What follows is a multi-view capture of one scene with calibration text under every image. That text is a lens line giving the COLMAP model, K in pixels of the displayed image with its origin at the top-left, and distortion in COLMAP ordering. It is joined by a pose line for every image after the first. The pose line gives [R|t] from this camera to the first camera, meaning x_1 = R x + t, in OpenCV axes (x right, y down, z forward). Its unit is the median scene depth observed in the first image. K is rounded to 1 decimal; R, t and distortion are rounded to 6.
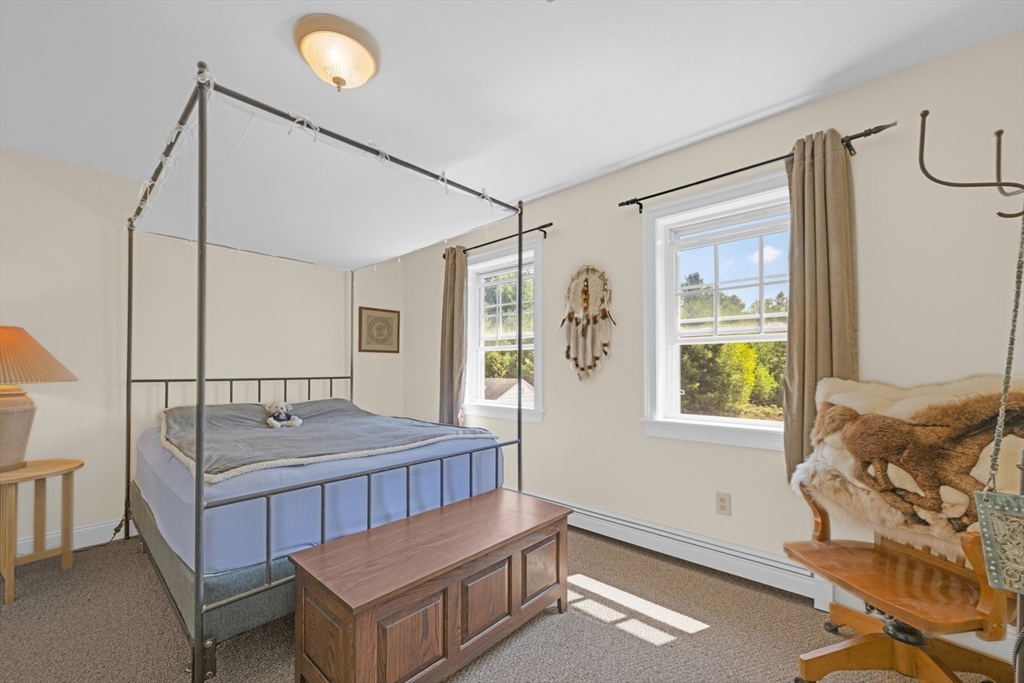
lens RADIAL K [[407.1, 0, 517.9], [0, 407.1, 363.6], [0, 0, 1]] dist [-0.001063, 0.000306]
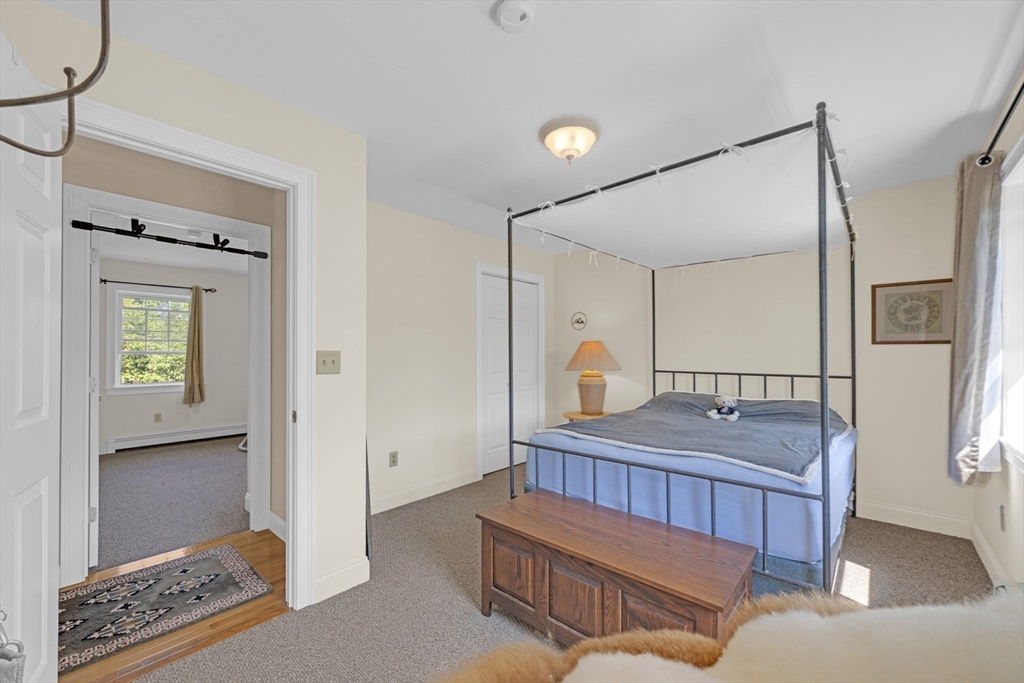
lens RADIAL K [[407.1, 0, 512.8], [0, 407.1, 349.1], [0, 0, 1]] dist [-0.001063, 0.000306]
pose [[0.011462, -0.010692, -0.999877, 0.530580], [0.009415, 0.999900, -0.010584, -0.026955], [0.999890, -0.009292, 0.011562, 0.464726]]
